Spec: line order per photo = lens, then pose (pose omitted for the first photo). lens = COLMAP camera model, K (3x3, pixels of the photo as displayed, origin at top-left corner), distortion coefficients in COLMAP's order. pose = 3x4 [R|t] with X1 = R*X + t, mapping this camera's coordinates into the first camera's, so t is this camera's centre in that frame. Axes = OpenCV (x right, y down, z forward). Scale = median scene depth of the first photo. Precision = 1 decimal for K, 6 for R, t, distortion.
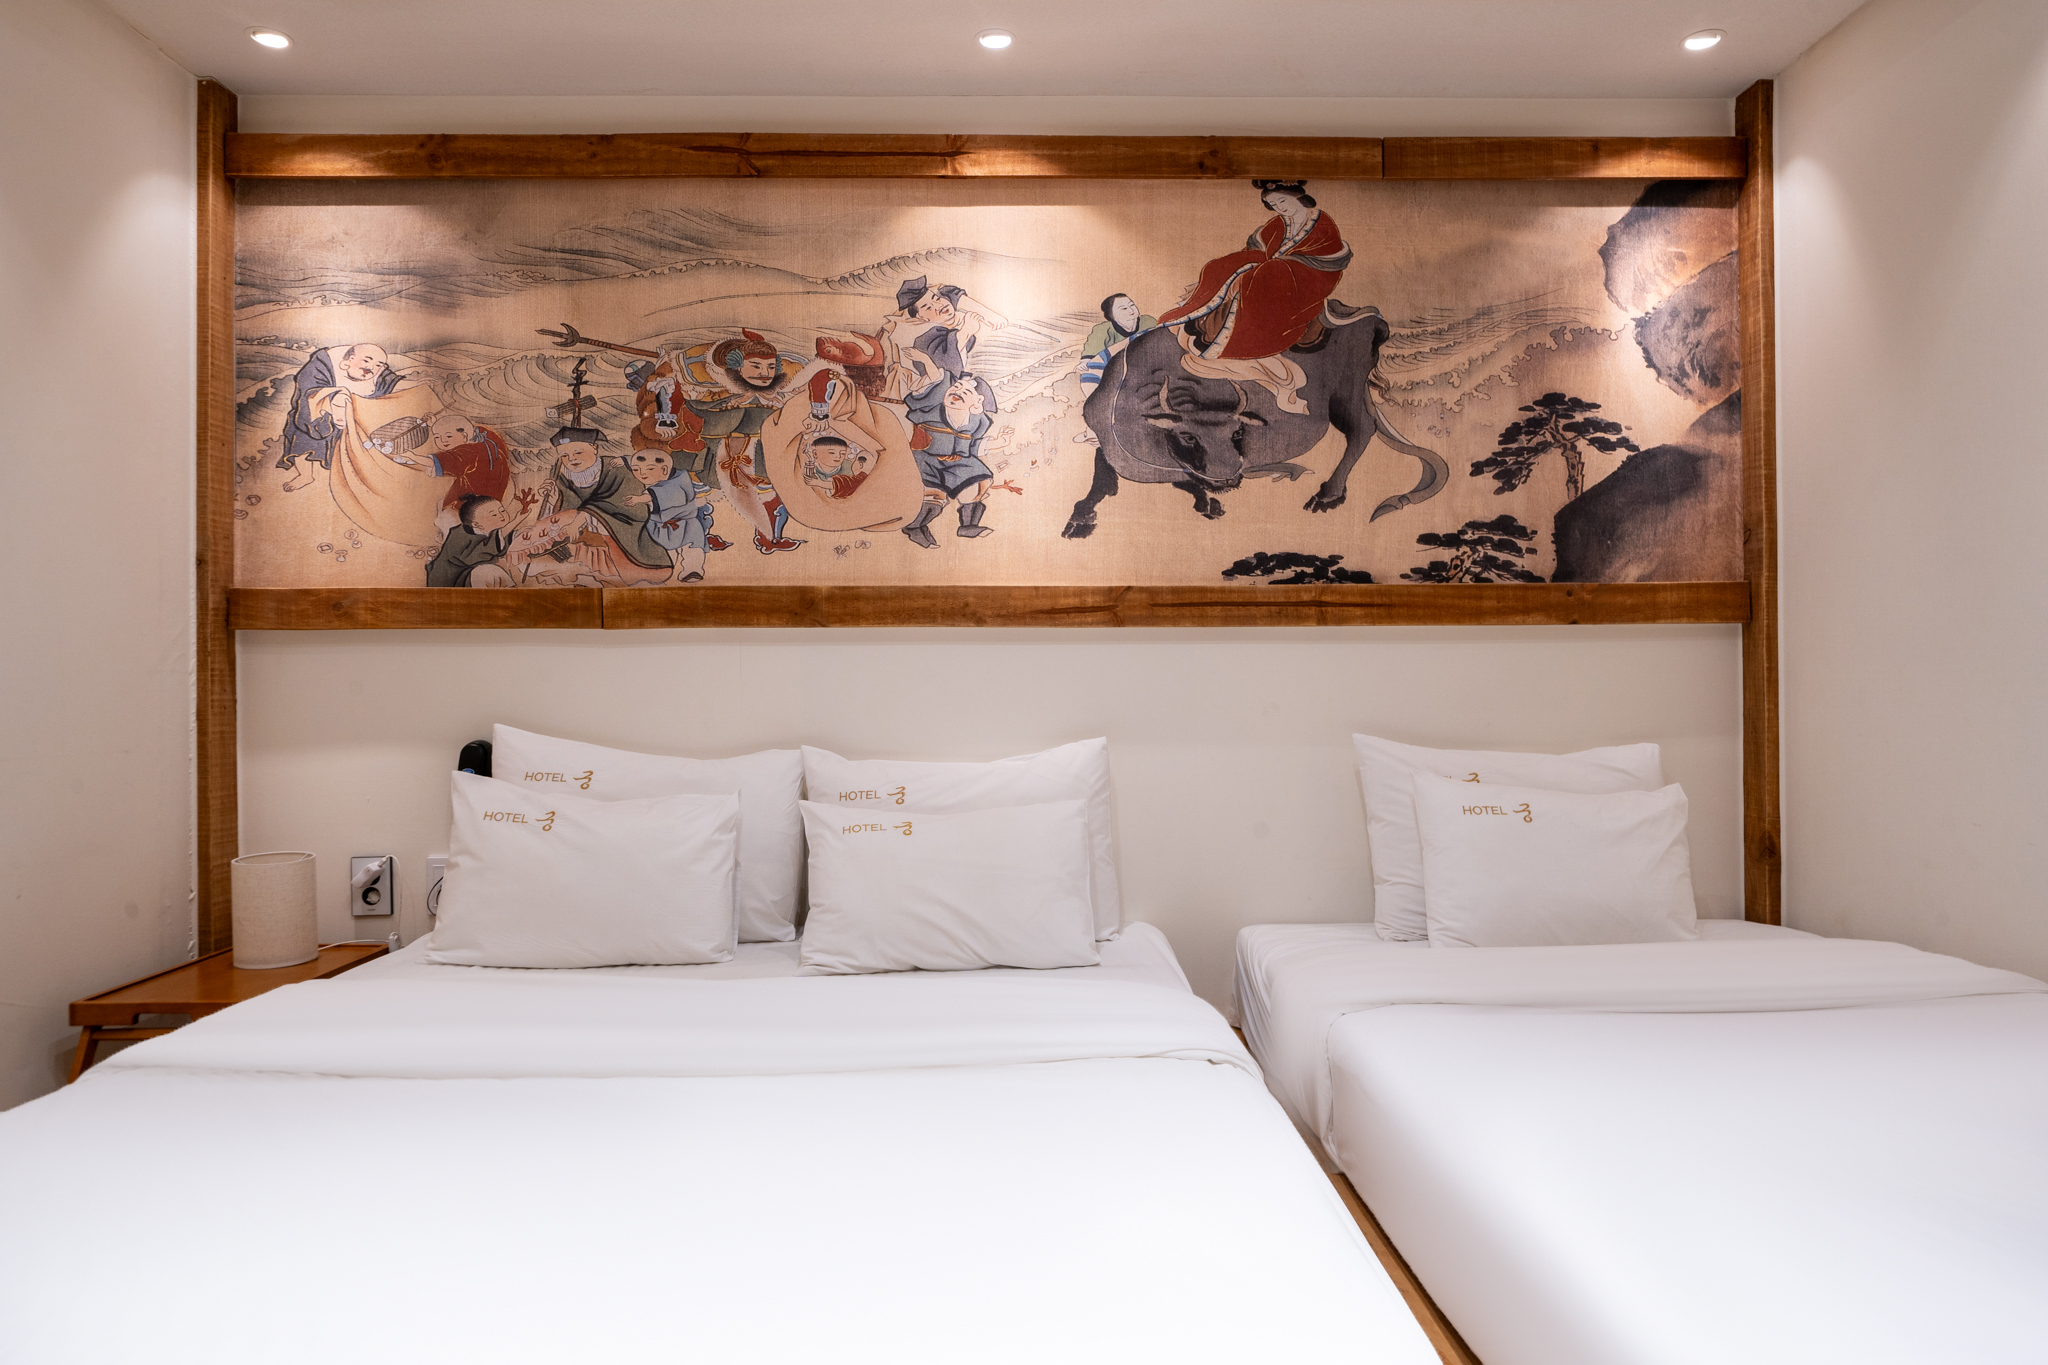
lens RADIAL K [[1236.2, 0, 1026.1], [0, 1236.2, 684.8], [0, 0, 1]] dist [0.006079, -0.009654]
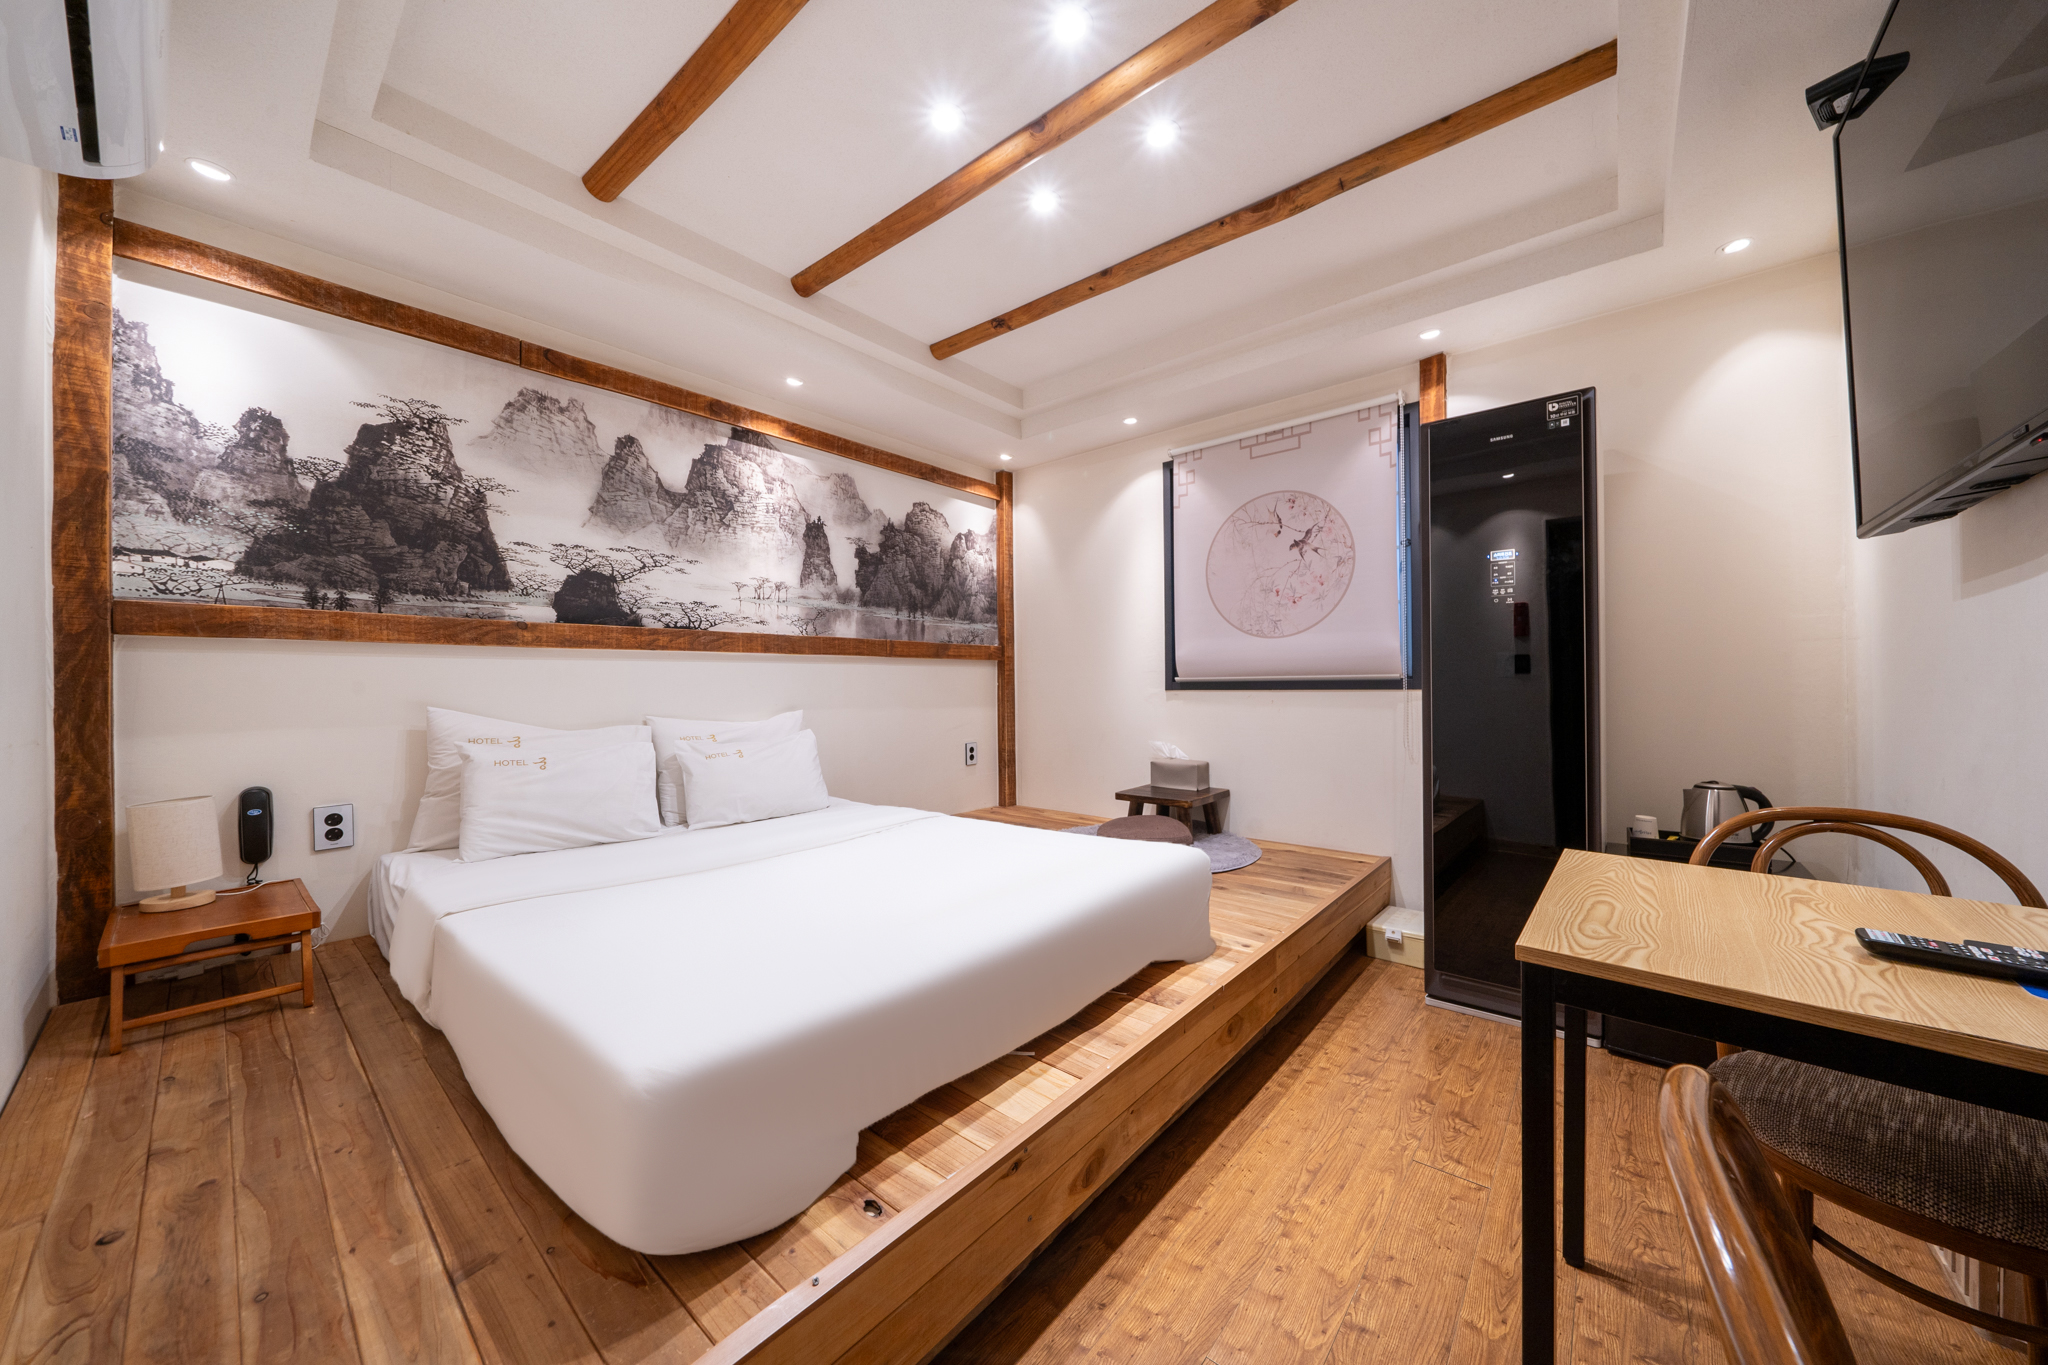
lens RADIAL K [[702.7, 0, 1039.9], [0, 702.7, 683.8], [0, 0, 1]] dist [-0.002333, -0.001211]
pose [[0.638604, -0.001892, 0.769533, -0.603395], [0.001526, 0.999998, 0.001193, 0.002767], [-0.769534, 0.000413, 0.638605, -0.090399]]
